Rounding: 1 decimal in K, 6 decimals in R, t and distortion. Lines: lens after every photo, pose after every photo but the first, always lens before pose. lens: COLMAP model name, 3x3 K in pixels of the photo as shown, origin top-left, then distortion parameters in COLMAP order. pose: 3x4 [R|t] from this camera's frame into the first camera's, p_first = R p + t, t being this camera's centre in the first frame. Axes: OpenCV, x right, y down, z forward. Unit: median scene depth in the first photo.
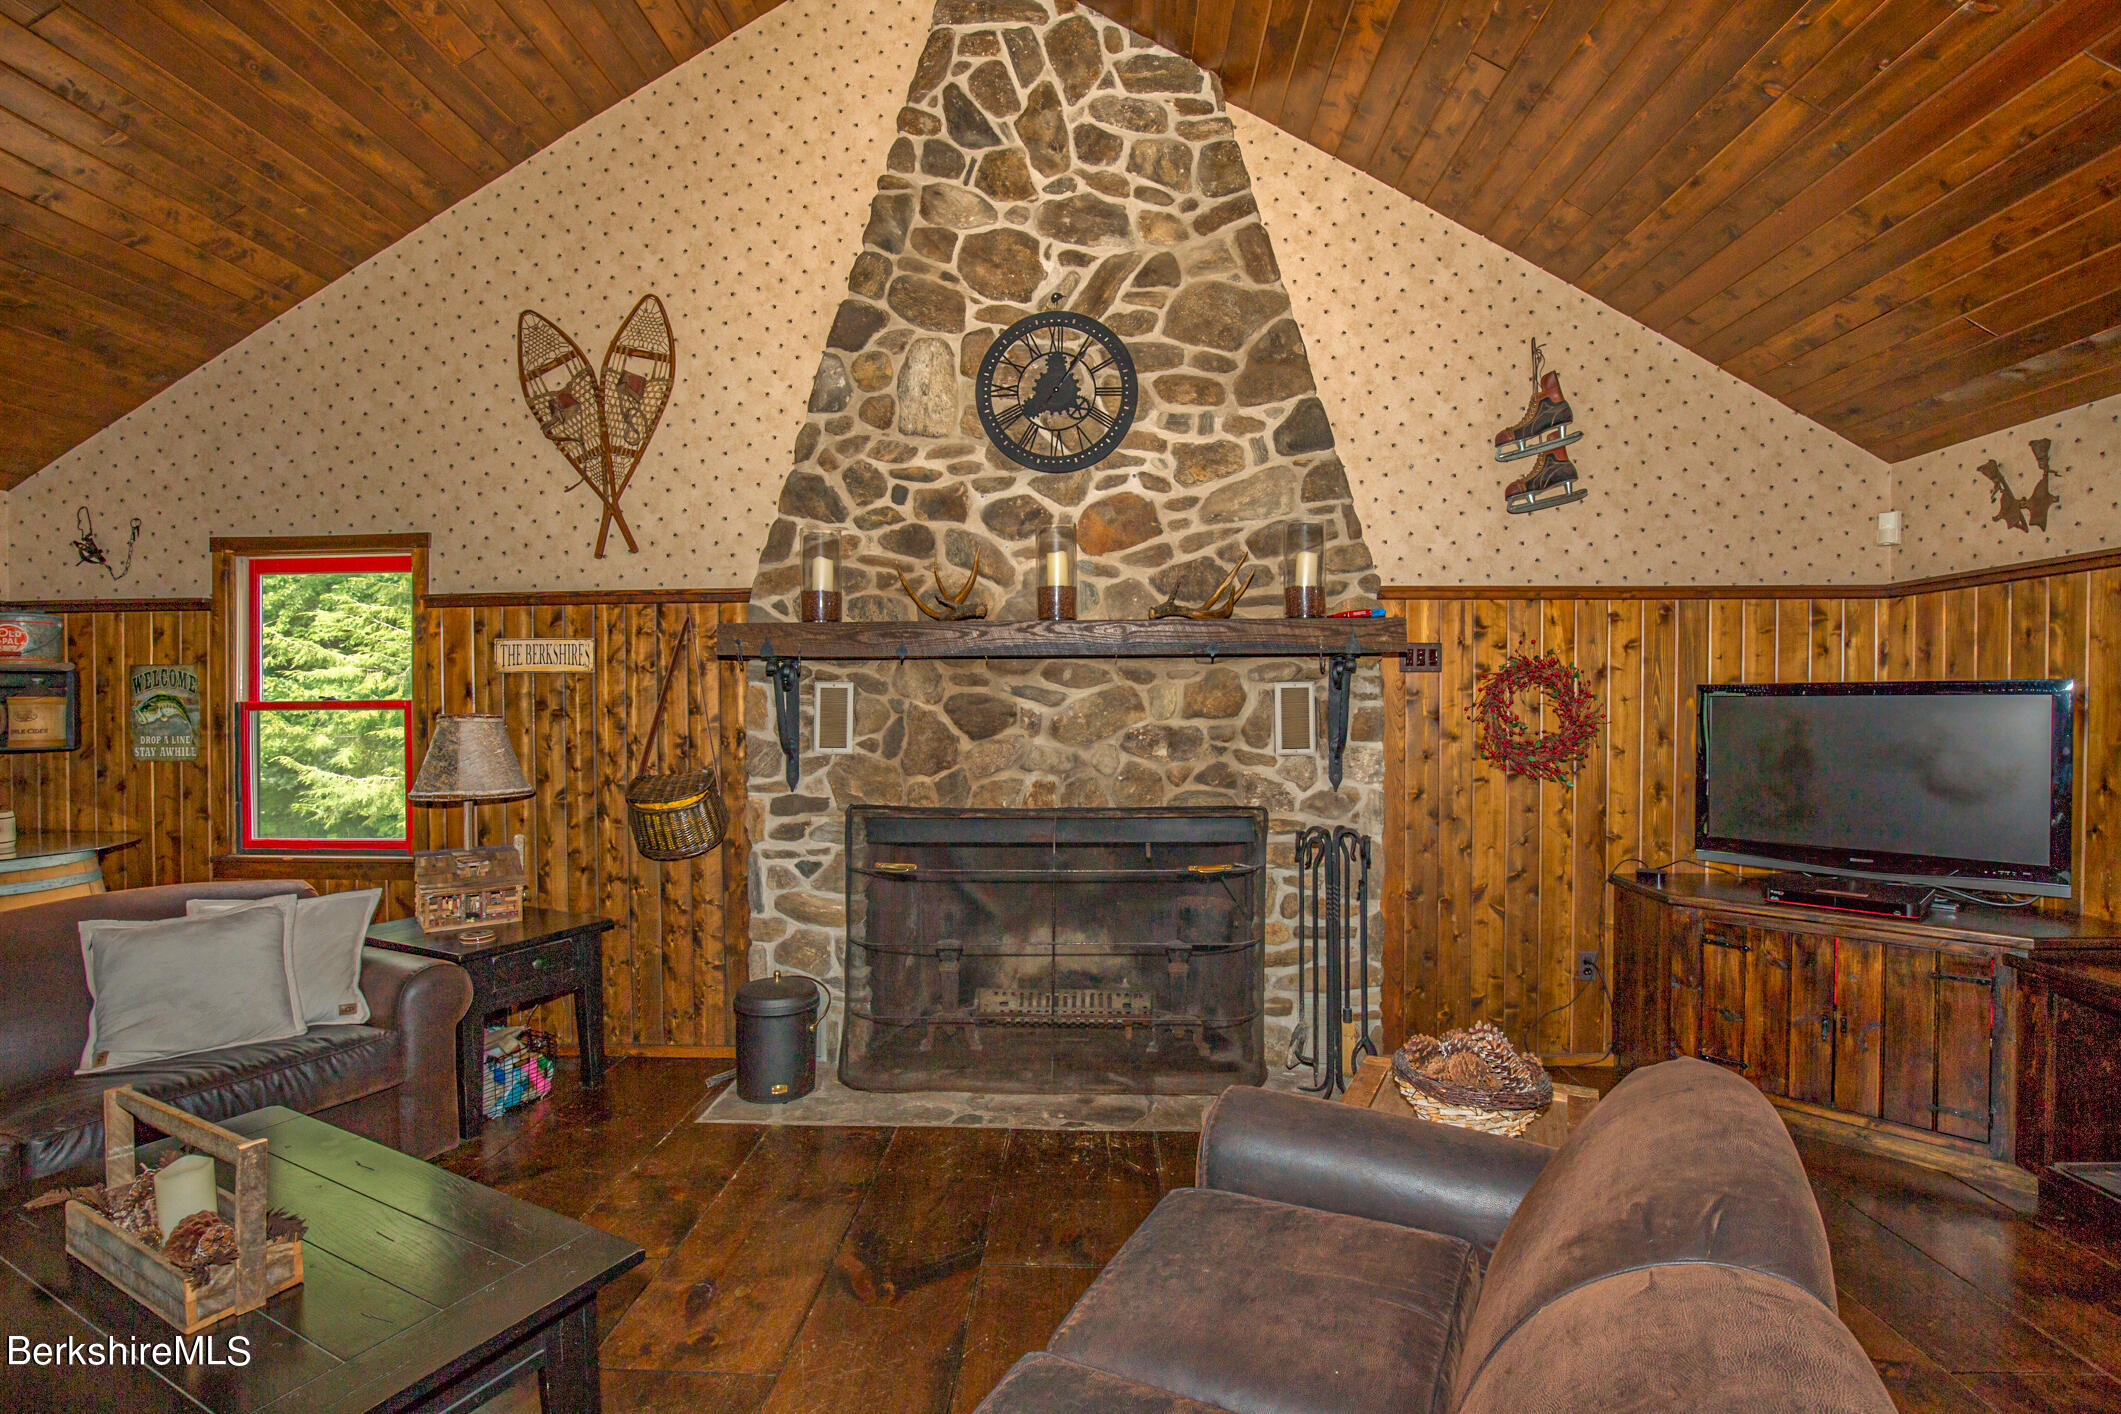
lens RADIAL K [[970.3, 0, 1066.3], [0, 970.3, 714.2], [0, 0, 1]] dist [-0.030974, 0.000449]
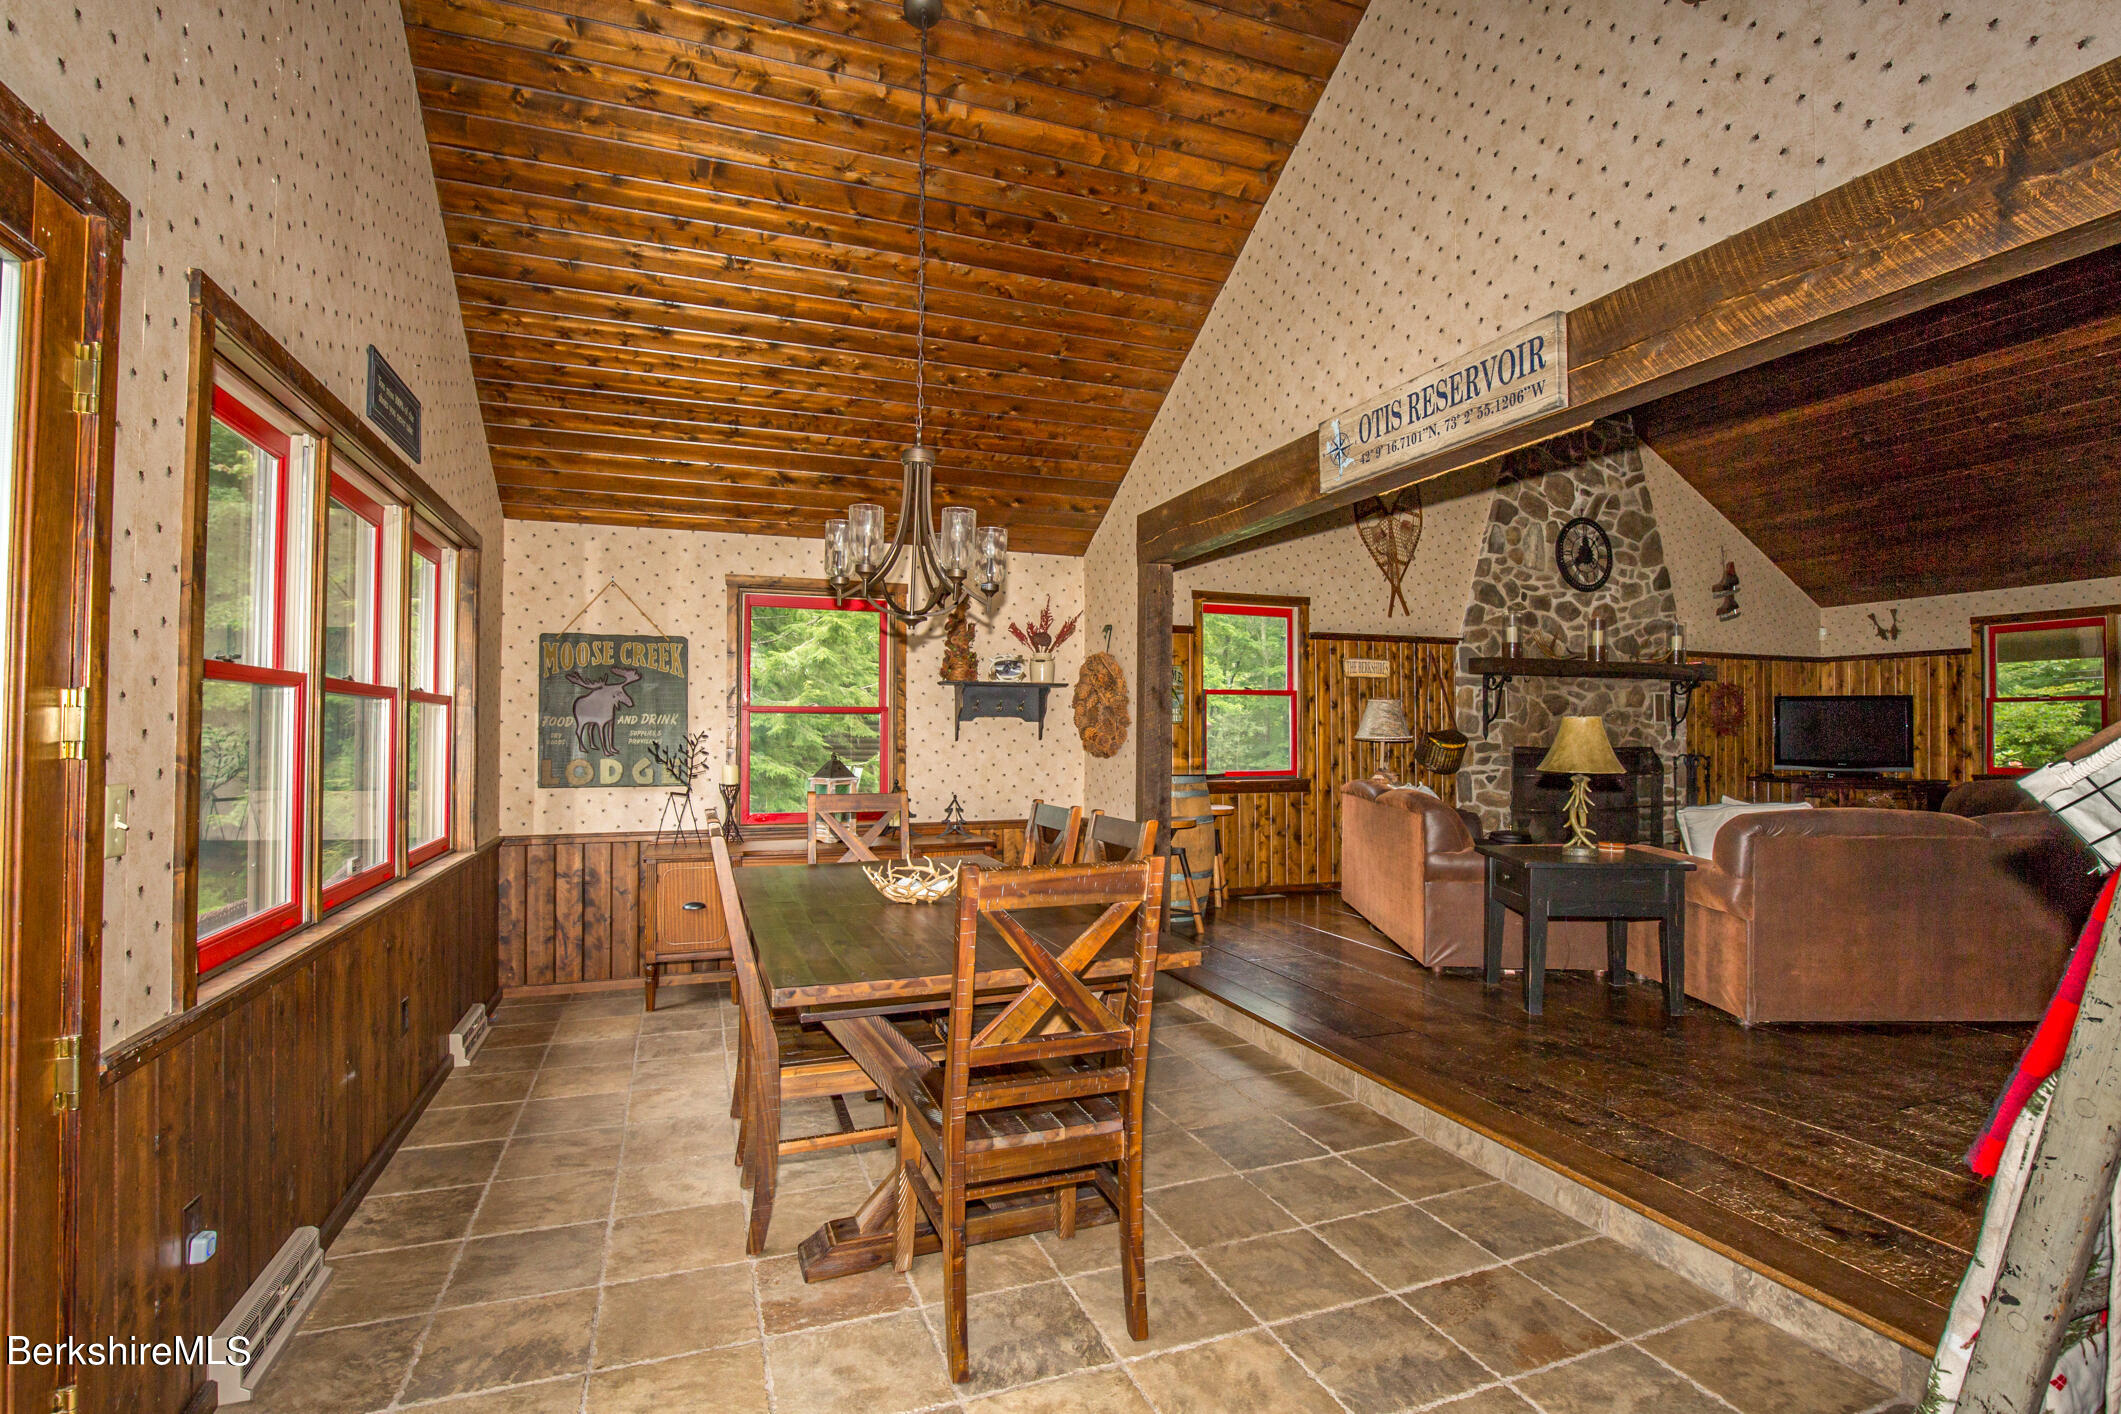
lens RADIAL K [[990.1, 0, 1076.9], [0, 990.1, 708.7], [0, 0, 1]] dist [-0.028442, 0.000594]
pose [[0.917788, 0.016156, 0.396742, -1.884927], [-0.003897, 0.999490, -0.031687, 0.082732], [-0.397052, 0.027536, 0.917383, -0.542332]]
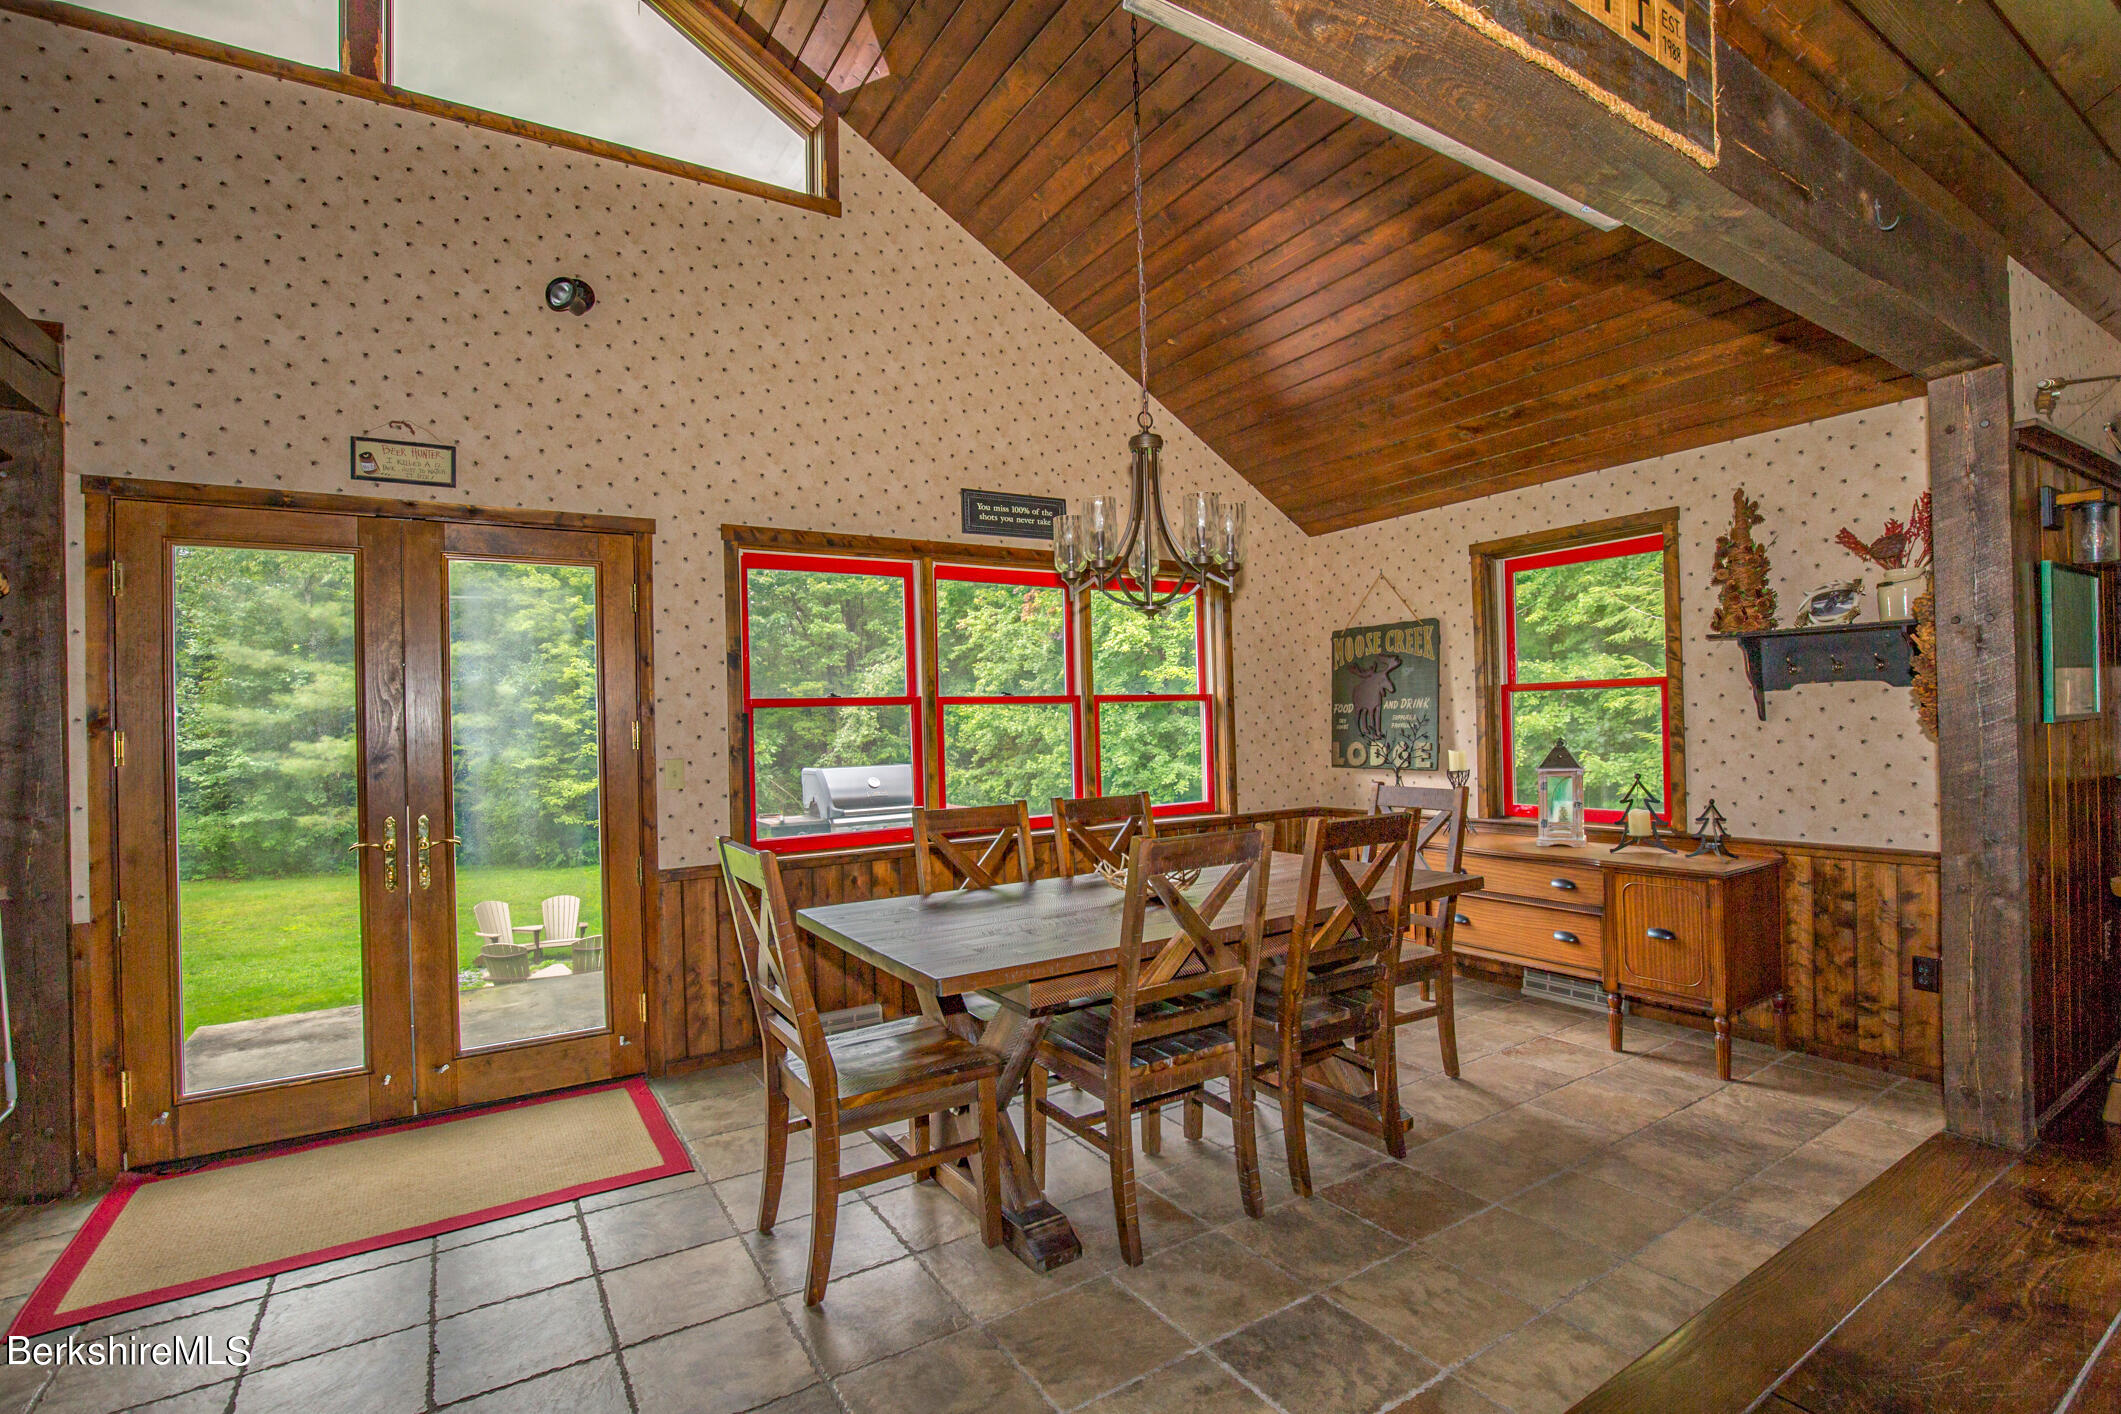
lens RADIAL K [[966.8, 0, 1060.2], [0, 966.8, 711.1], [0, 0, 1]] dist [-0.030719, 0.000700]
pose [[0.563235, -0.018194, -0.826097, -1.062536], [0.018418, 0.999786, -0.009463, 0.071472], [0.826092, -0.009885, 0.563449, -0.237084]]
